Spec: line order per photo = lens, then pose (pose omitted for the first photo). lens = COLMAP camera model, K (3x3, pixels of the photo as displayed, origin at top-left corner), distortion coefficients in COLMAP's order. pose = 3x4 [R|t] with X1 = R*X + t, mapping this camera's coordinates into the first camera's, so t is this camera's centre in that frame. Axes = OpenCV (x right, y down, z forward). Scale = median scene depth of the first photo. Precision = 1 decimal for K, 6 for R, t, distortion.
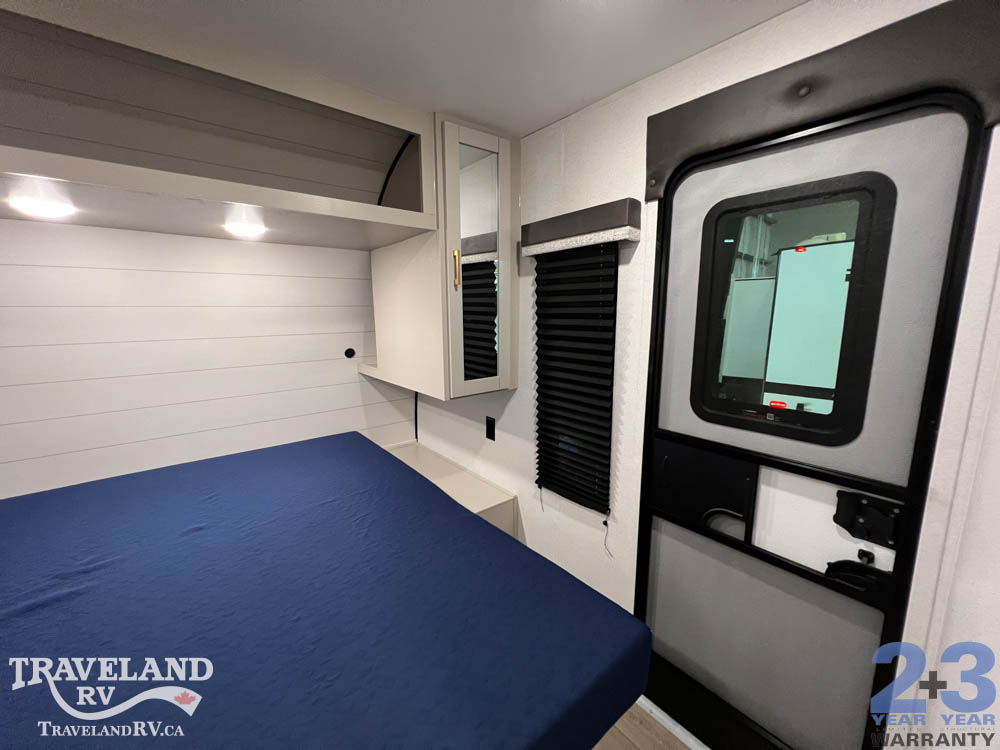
lens RADIAL K [[397.1, 0, 500.0], [0, 397.1, 375.0], [0, 0, 1]] dist [-0.000505, 0.000095]
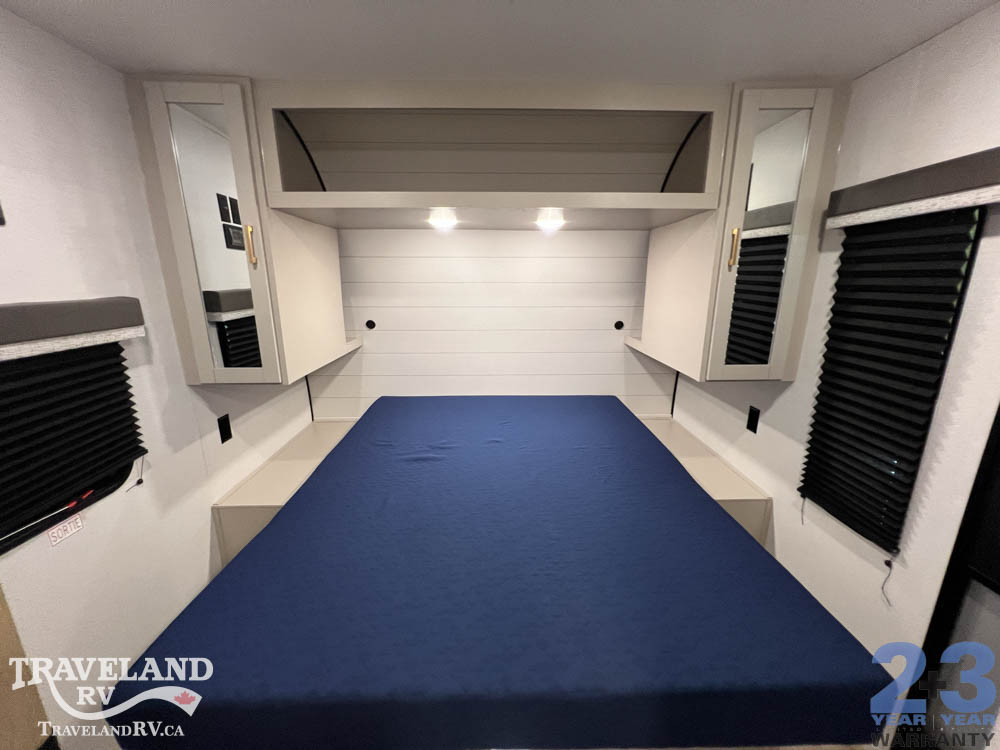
lens RADIAL K [[397.1, 0, 500.0], [0, 397.1, 375.0], [0, 0, 1]] dist [-0.000505, 0.000095]
pose [[0.781251, 0.154046, -0.604910, 0.070598], [-0.106135, 0.987742, 0.114463, -0.012991], [0.615128, -0.025222, 0.788024, -0.102549]]
